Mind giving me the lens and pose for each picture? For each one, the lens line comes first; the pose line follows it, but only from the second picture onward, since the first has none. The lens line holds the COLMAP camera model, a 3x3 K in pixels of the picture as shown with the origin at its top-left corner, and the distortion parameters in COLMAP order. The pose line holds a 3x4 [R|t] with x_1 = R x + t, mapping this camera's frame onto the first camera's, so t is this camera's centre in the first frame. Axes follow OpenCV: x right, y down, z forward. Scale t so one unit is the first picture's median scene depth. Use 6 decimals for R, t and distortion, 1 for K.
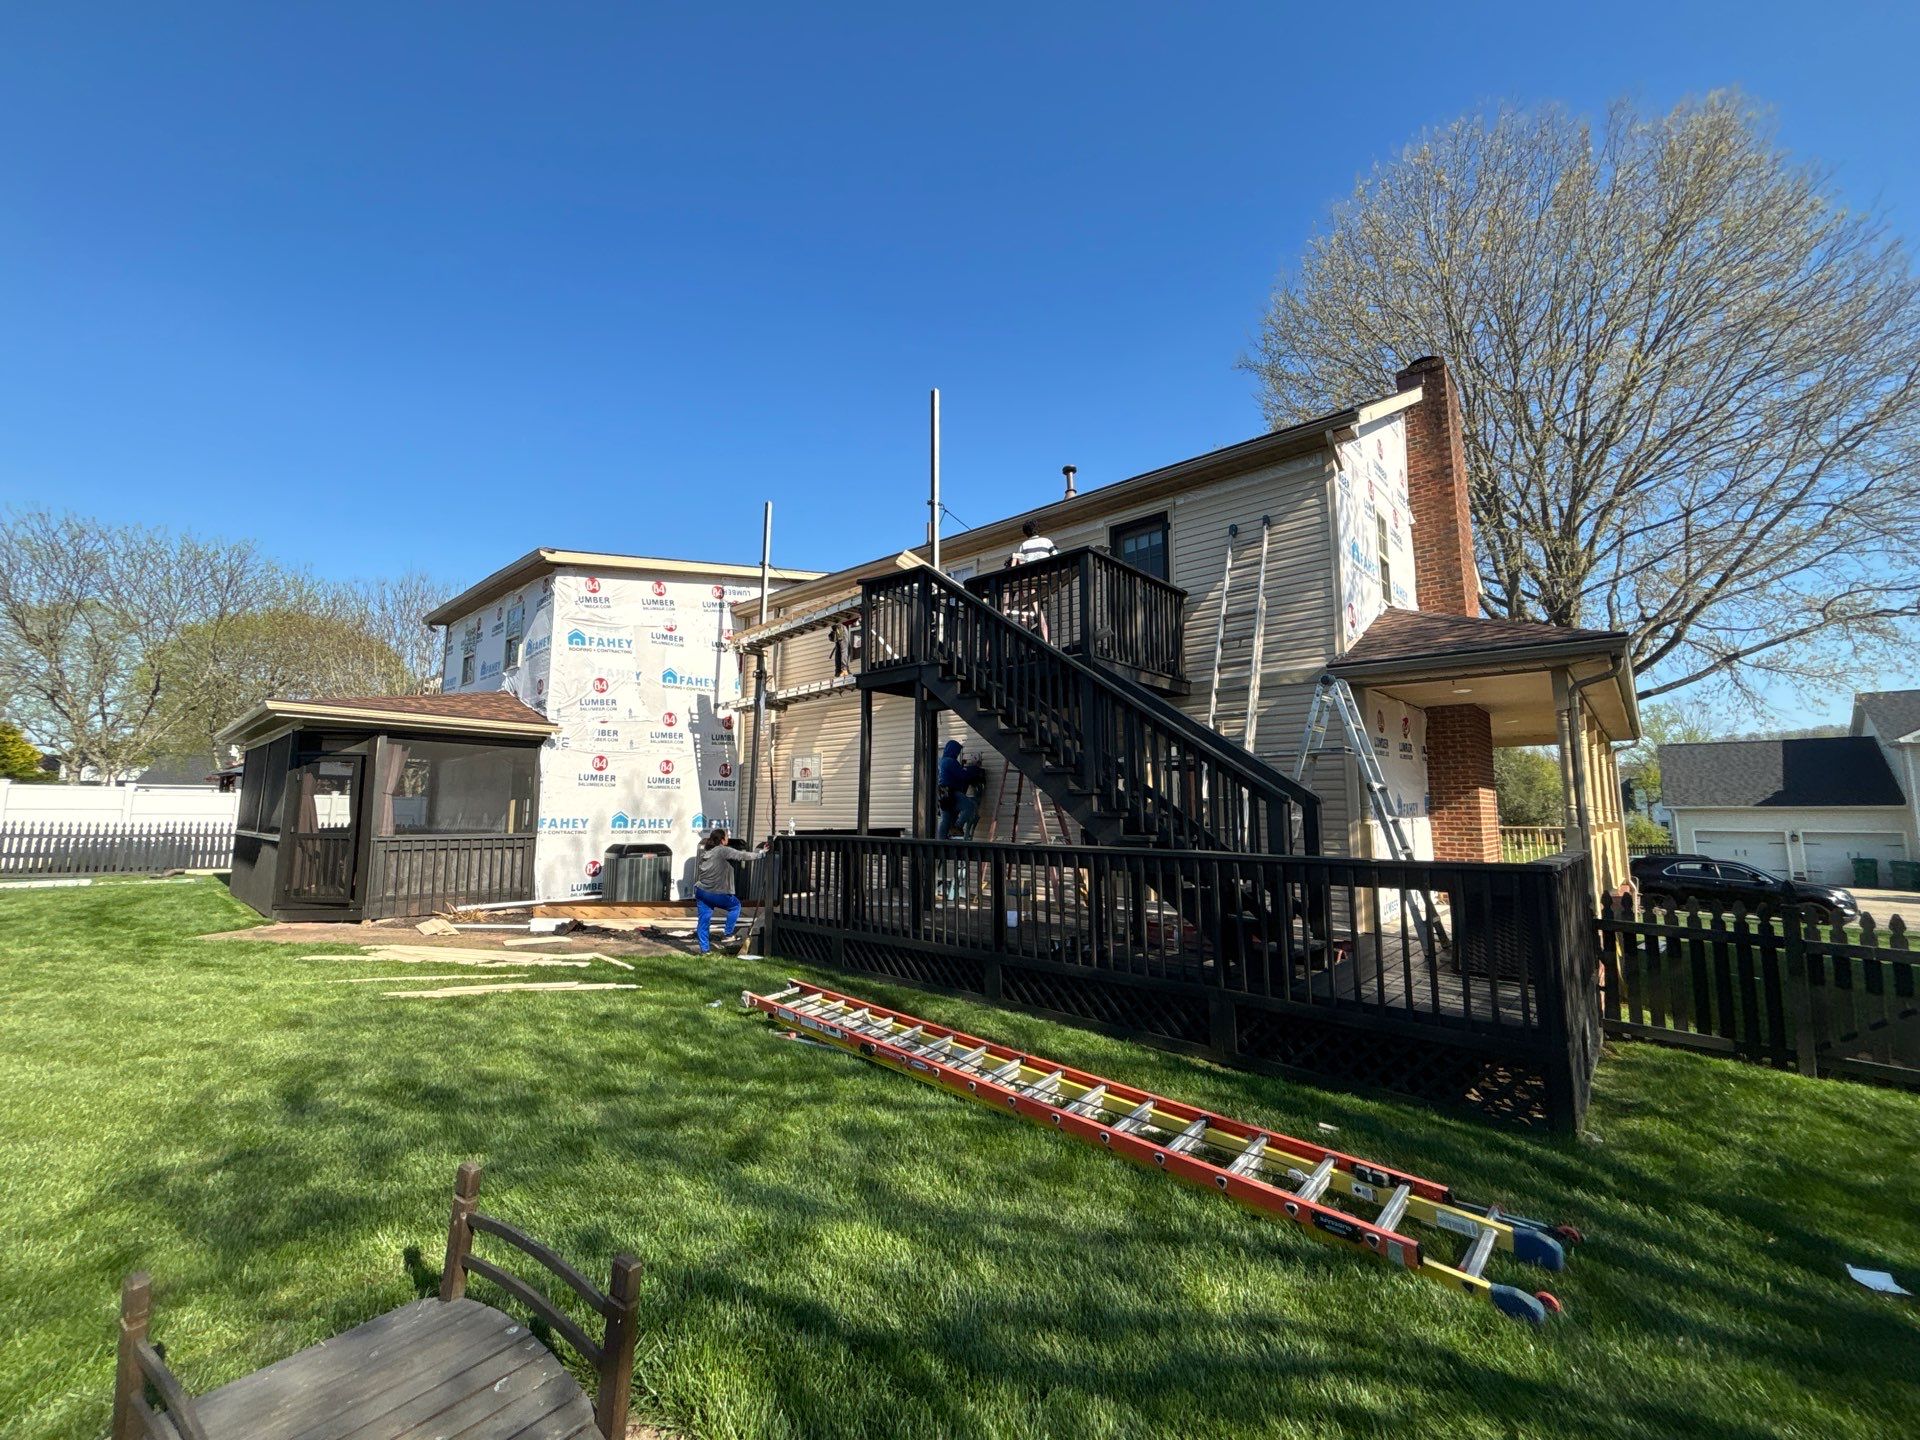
lens RADIAL K [[766.1, 0, 965.1], [0, 766.1, 721.4], [0, 0, 1]] dist [-0.002178, -0.000077]
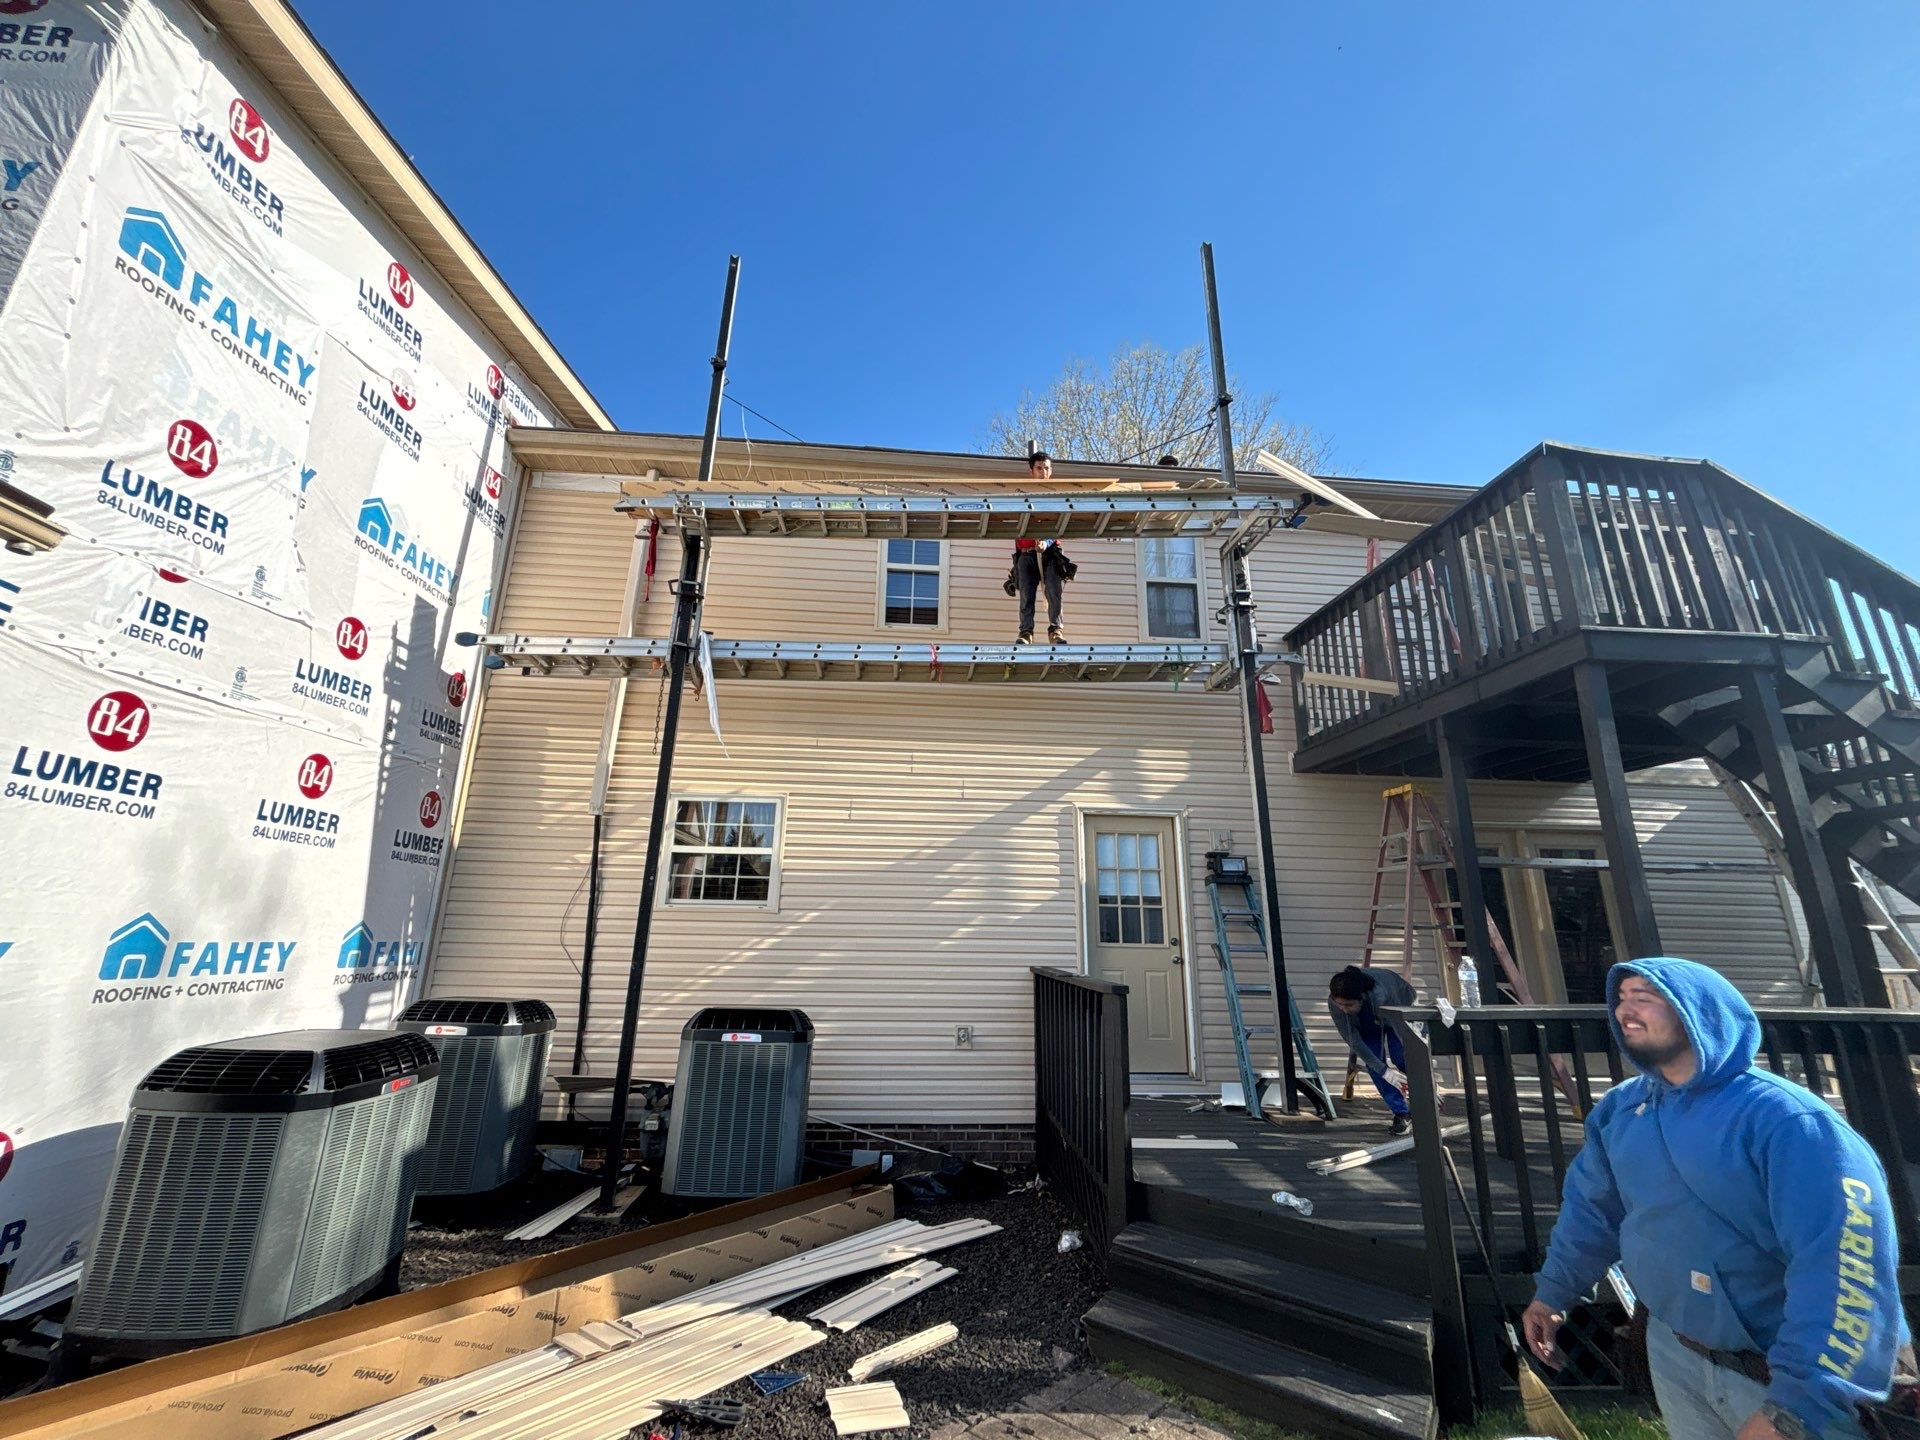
lens RADIAL K [[775.5, 0, 958.0], [0, 775.5, 713.5], [0, 0, 1]] dist [-0.016806, 0.009115]
pose [[0.685516, 0.208061, 0.697695, -0.425796], [-0.103075, 0.976379, -0.189892, 0.066008], [-0.720724, 0.058260, 0.690770, 0.565141]]
